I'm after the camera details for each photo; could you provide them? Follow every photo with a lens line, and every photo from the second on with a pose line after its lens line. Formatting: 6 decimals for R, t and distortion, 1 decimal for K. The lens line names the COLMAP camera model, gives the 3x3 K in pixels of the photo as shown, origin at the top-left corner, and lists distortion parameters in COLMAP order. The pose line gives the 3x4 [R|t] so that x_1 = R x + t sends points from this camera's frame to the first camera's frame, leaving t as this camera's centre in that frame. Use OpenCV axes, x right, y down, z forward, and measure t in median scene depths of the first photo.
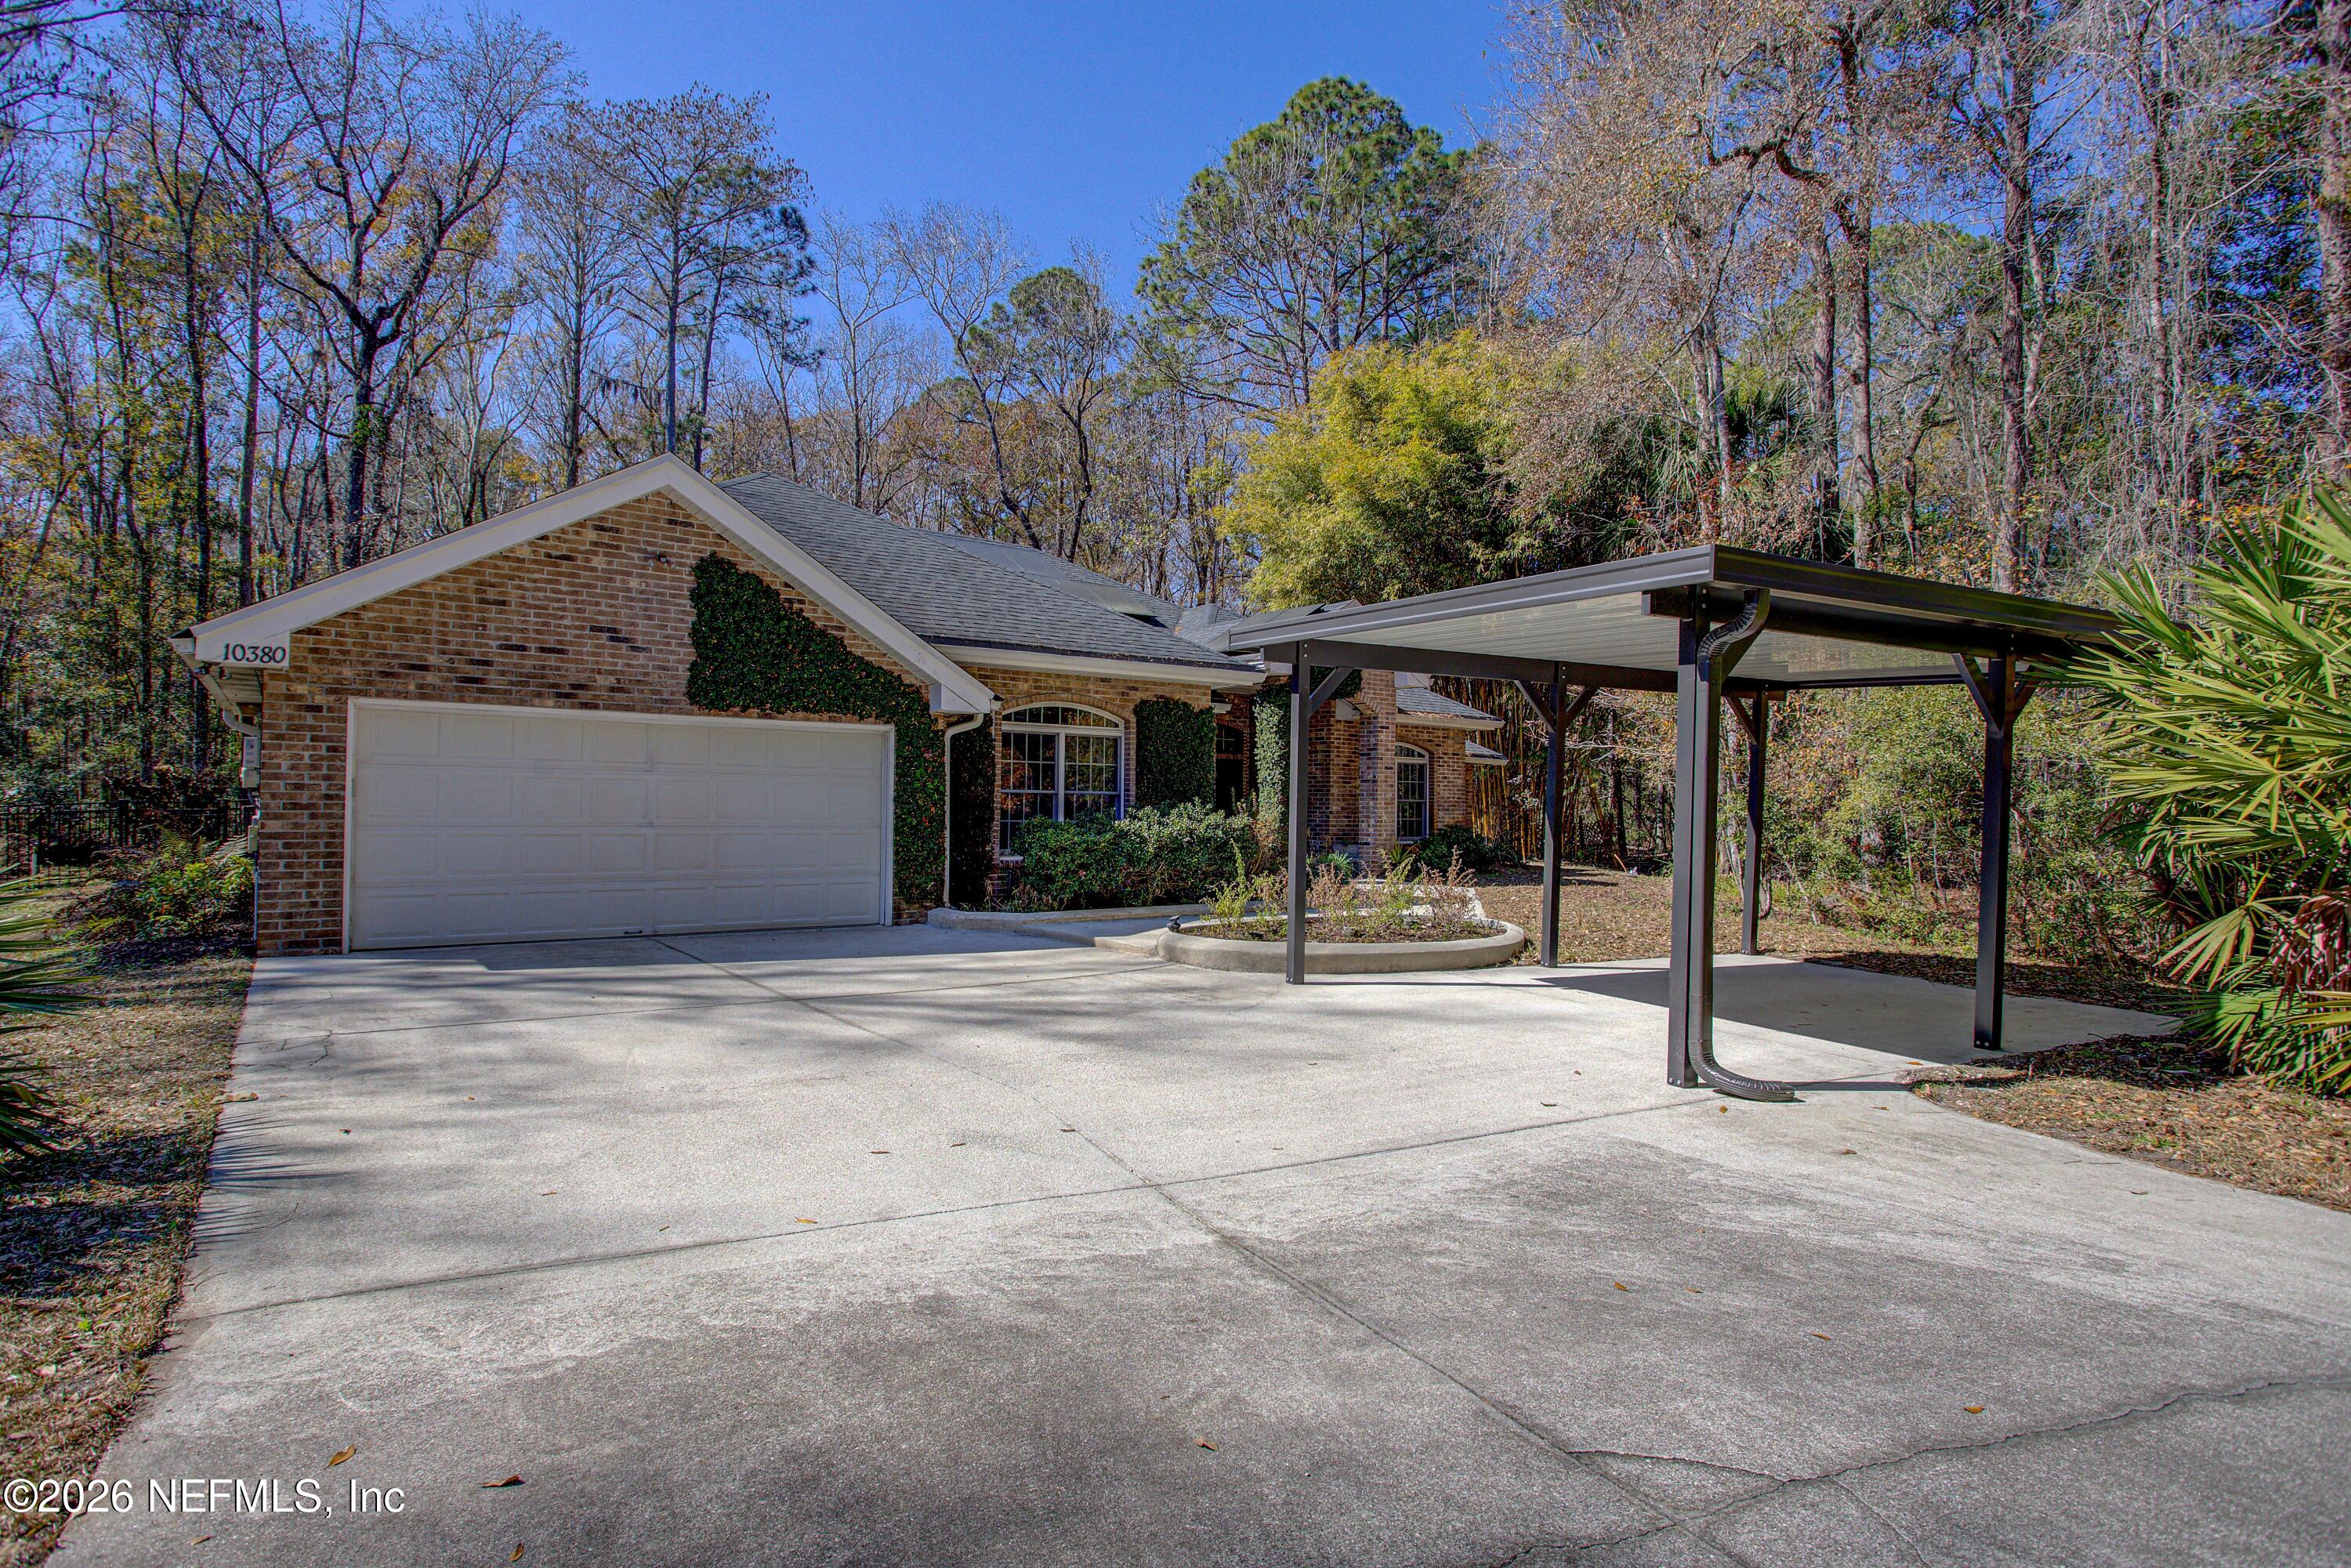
lens RADIAL K [[1172.3, 0, 1175.5], [0, 1172.3, 784.0], [0, 0, 1]] dist [-0.019581, 0.008894]
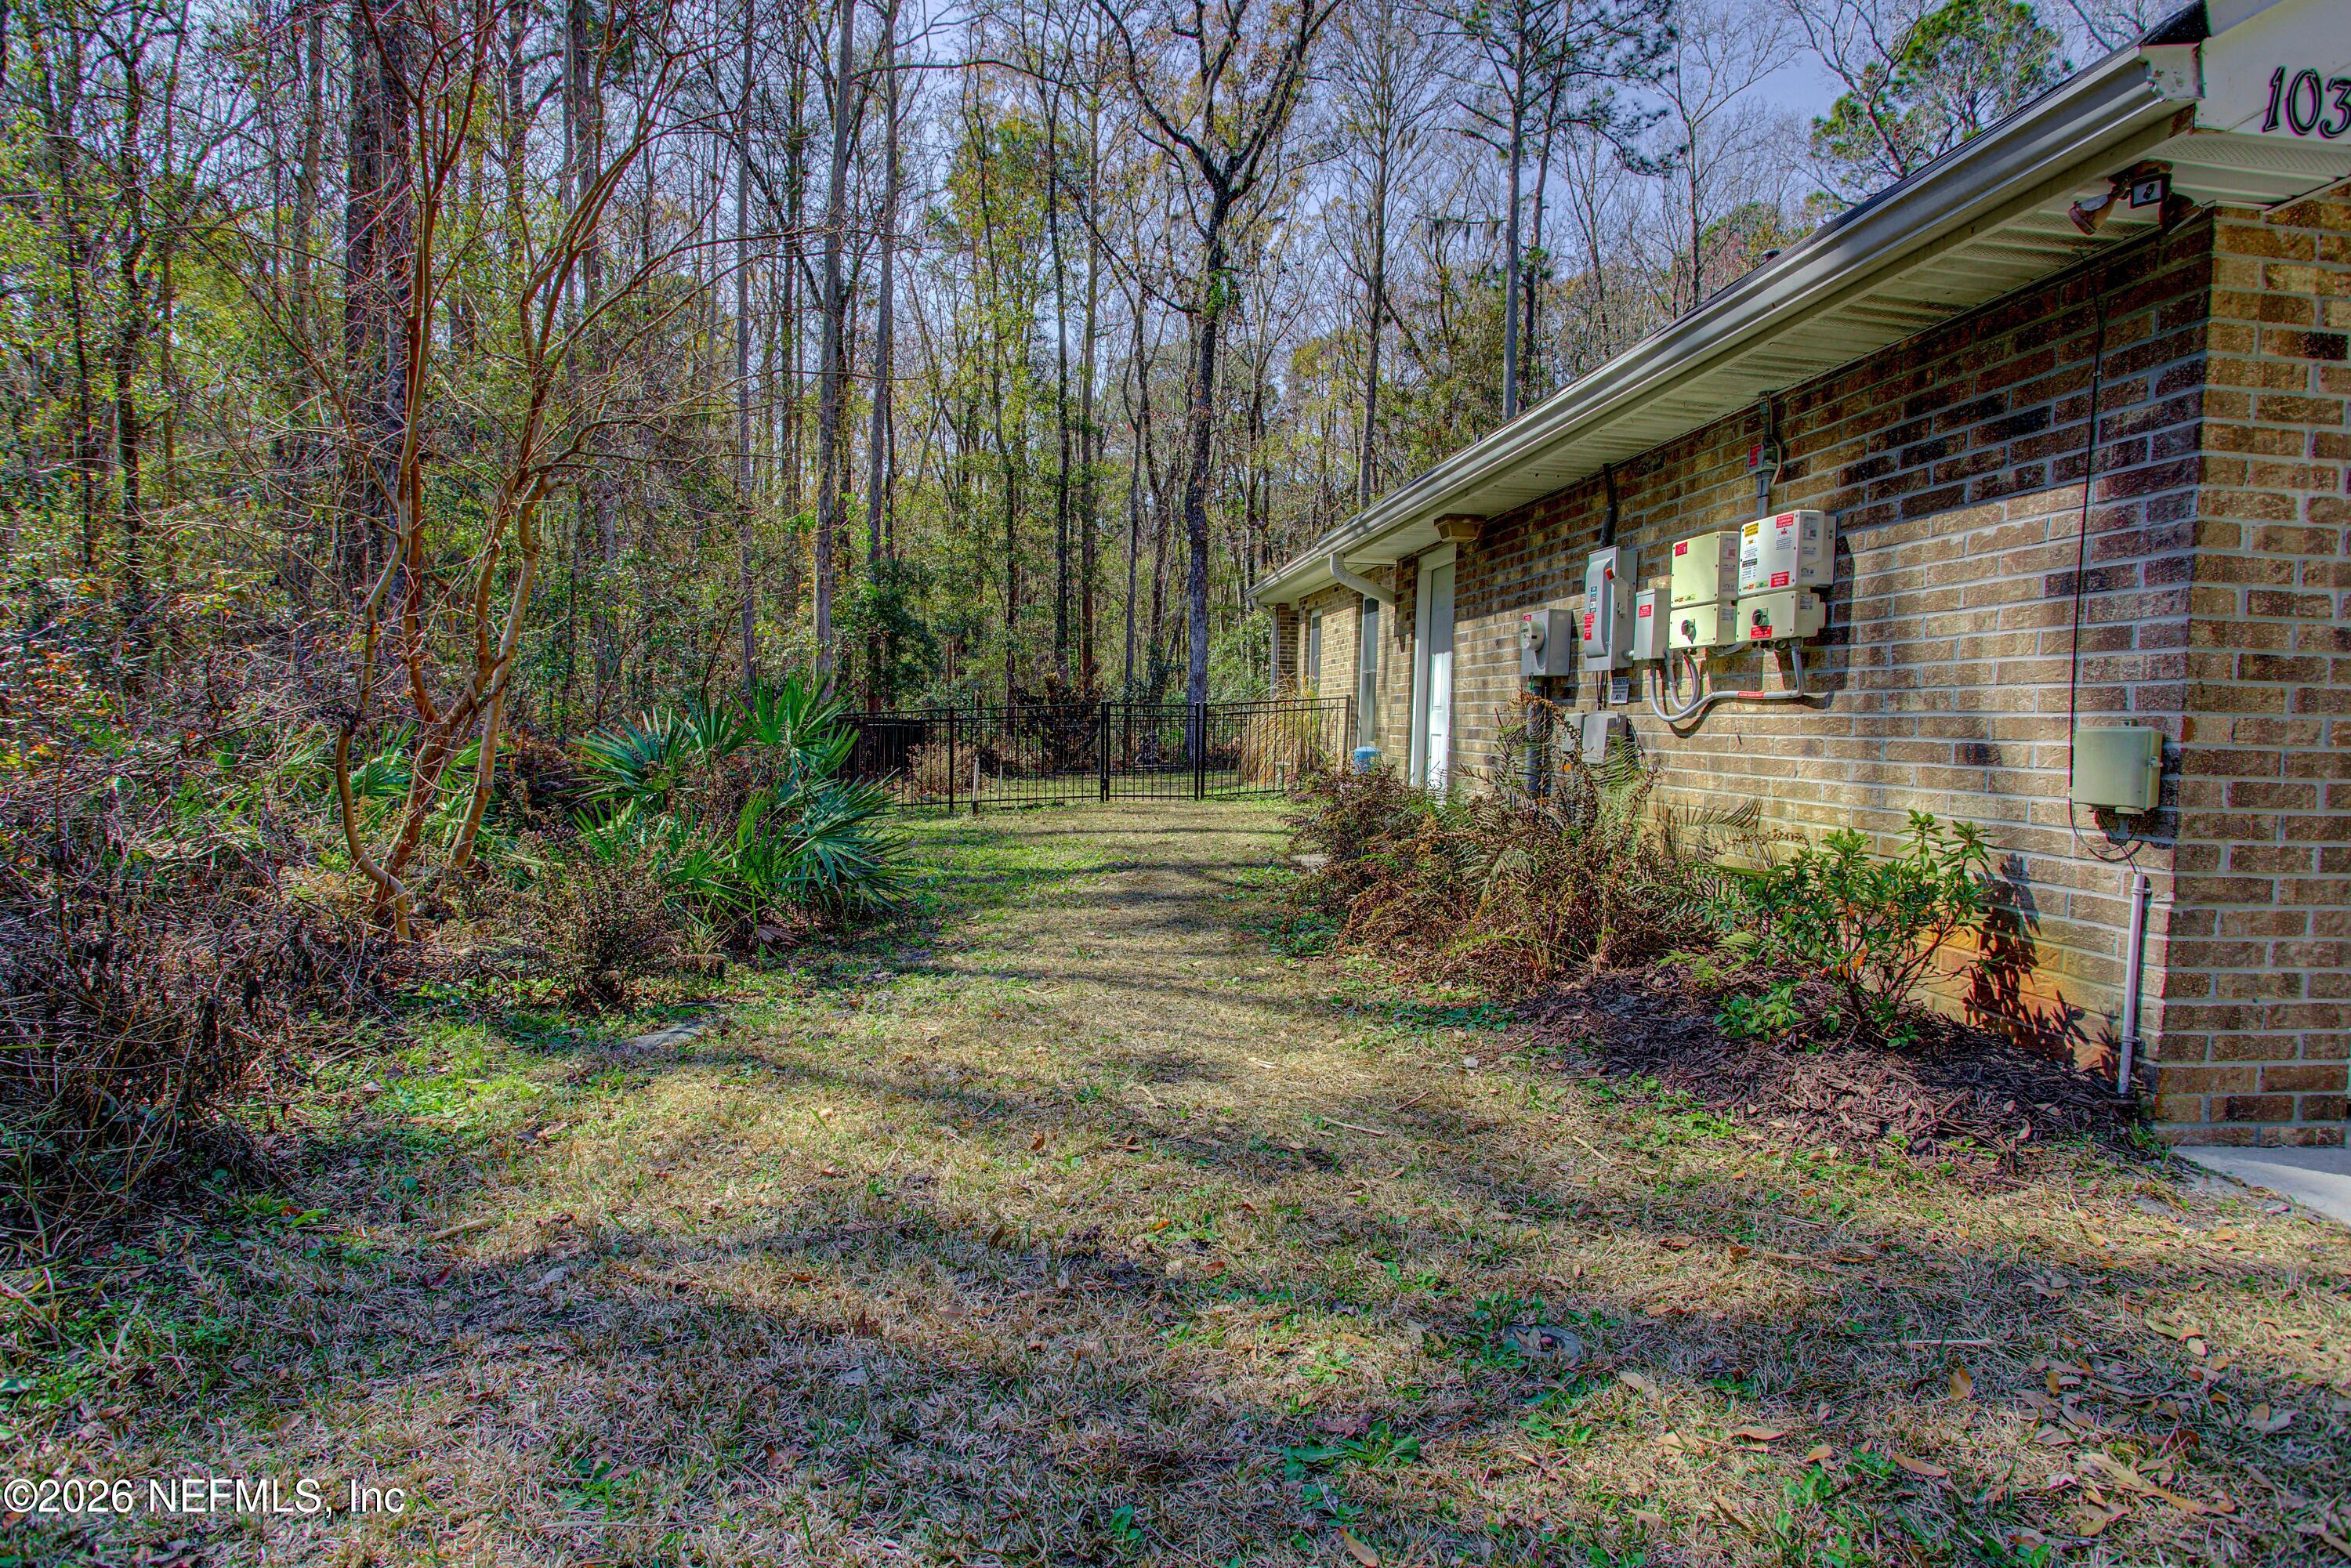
lens RADIAL K [[1172.3, 0, 1175.5], [0, 1172.3, 784.0], [0, 0, 1]] dist [-0.019581, 0.008894]
pose [[0.872139, 0.038253, -0.487760, -0.851970], [-0.009860, 0.998111, 0.060648, 0.033798], [0.489159, -0.048084, 0.870868, 0.585222]]
